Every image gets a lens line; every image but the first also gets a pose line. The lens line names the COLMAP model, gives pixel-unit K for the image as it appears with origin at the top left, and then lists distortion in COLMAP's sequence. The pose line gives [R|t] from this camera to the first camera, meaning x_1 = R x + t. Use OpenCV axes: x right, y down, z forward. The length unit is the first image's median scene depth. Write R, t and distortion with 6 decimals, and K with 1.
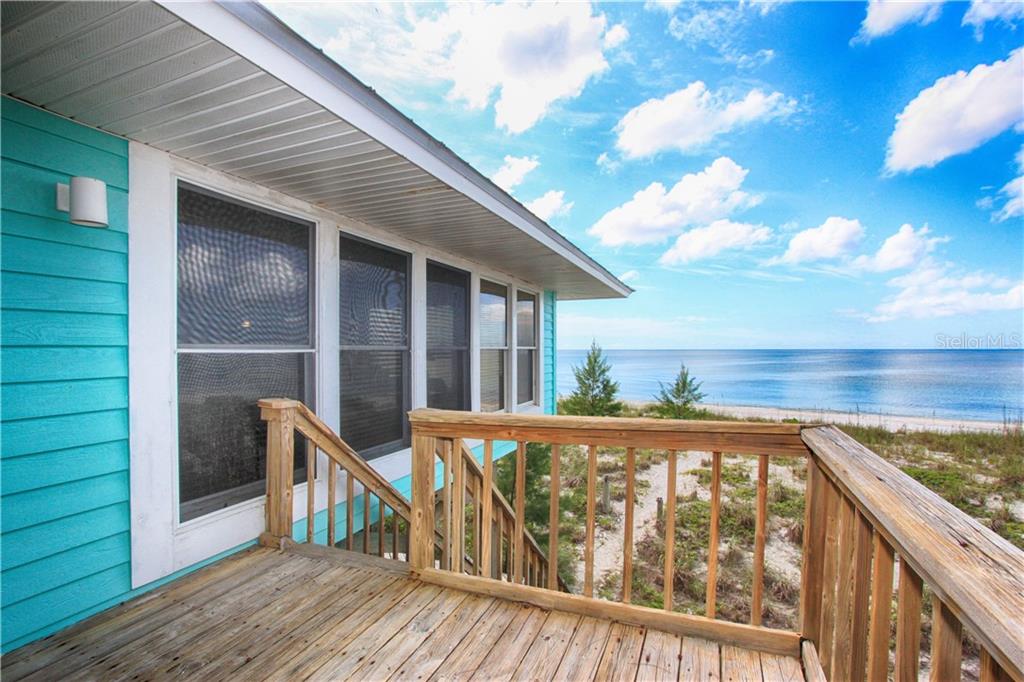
lens RADIAL K [[499.8, 0, 515.1], [0, 499.8, 352.4], [0, 0, 1]] dist [-0.016153, 0.000228]
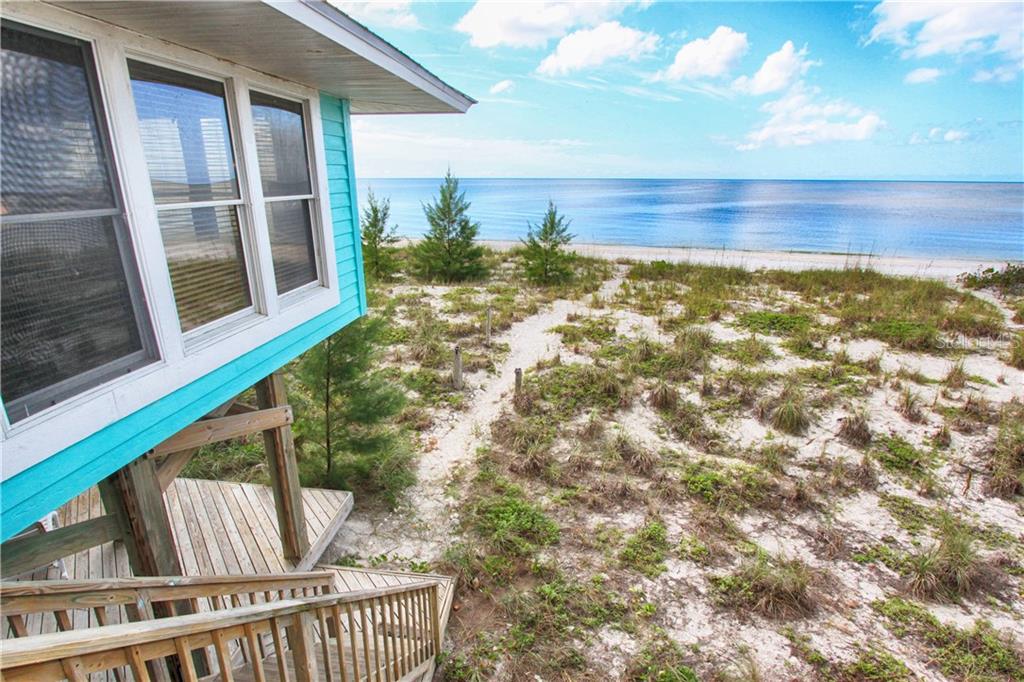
lens RADIAL K [[523.5, 0, 526.4], [0, 523.5, 340.7], [0, 0, 1]] dist [-0.004588, -0.000242]
pose [[0.965030, -0.068645, 0.252993, 0.059168], [-0.010803, 0.953871, 0.300022, -0.021715], [-0.261917, -0.292263, 0.919772, 0.132375]]
